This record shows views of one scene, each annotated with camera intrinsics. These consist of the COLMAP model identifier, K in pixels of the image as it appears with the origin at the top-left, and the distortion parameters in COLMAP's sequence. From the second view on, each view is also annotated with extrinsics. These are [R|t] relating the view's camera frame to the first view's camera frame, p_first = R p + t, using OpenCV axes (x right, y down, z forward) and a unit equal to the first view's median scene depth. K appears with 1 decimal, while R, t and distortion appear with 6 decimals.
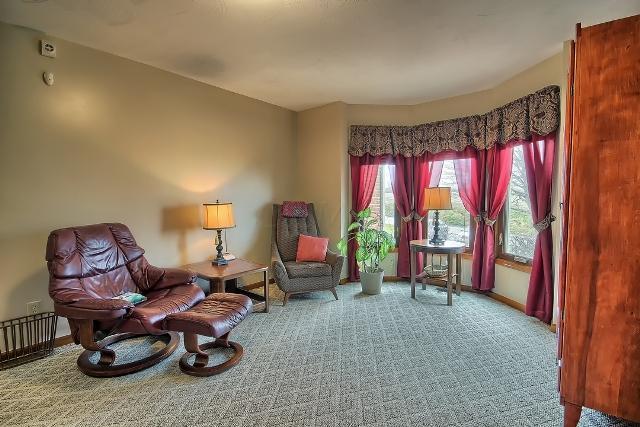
lens RADIAL K [[296.3, 0, 324.4], [0, 296.3, 216.0], [0, 0, 1]] dist [-0.002002, -0.001038]
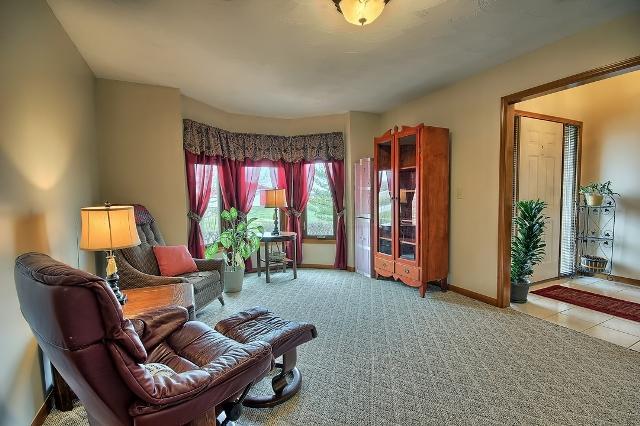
lens RADIAL K [[296.3, 0, 324.4], [0, 296.3, 215.5], [0, 0, 1]] dist [-0.002002, -0.001038]
pose [[0.420401, -0.059715, 0.905371, -0.575441], [0.069289, 0.997031, 0.033587, -0.011383], [-0.904689, 0.048612, 0.423290, 0.248173]]
